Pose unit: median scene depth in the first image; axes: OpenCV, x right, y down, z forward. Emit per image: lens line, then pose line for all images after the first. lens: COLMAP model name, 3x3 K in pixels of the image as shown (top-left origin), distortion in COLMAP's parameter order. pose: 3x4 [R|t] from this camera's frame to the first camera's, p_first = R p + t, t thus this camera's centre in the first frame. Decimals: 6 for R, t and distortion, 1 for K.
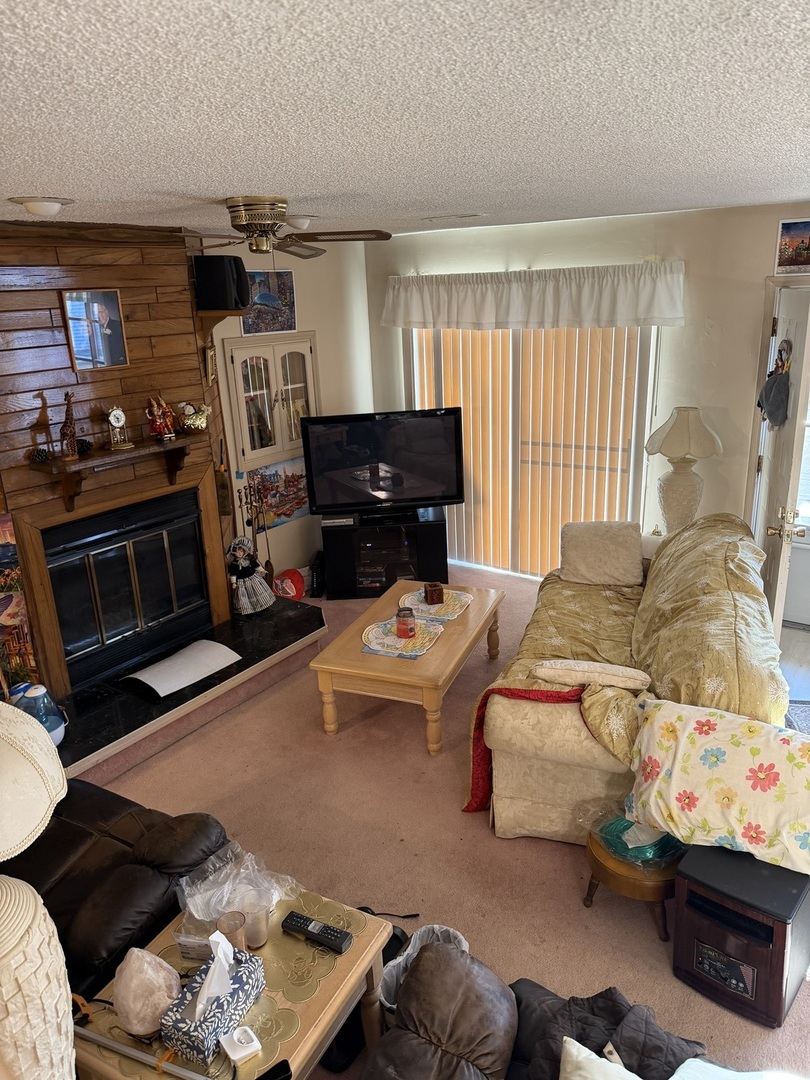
lens RADIAL K [[742.5, 0, 401.1], [0, 742.5, 541.3], [0, 0, 1]] dist [0.096597, -0.156222]
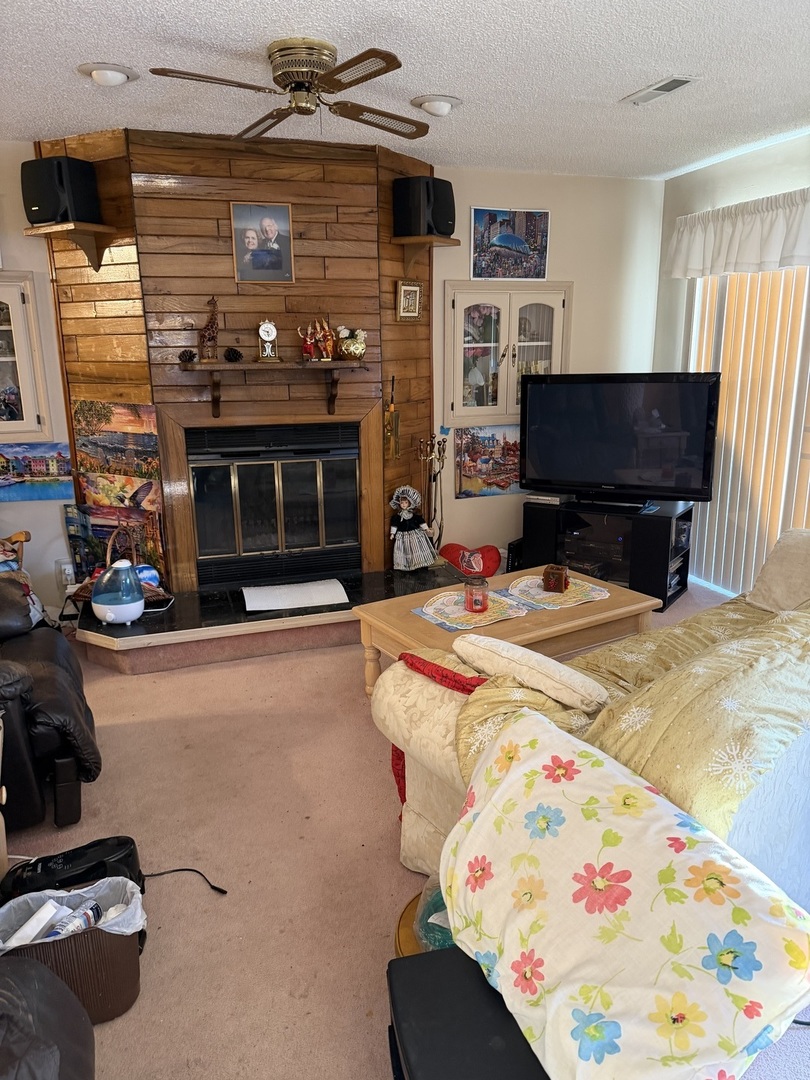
lens RADIAL K [[742.5, 0, 401.1], [0, 742.5, 541.3], [0, 0, 1]] dist [0.096597, -0.156222]
pose [[0.811621, 0.181159, -0.555385, 0.352239], [-0.207997, 0.978014, 0.015054, 0.055507], [0.545901, 0.103300, 0.831457, 0.262562]]
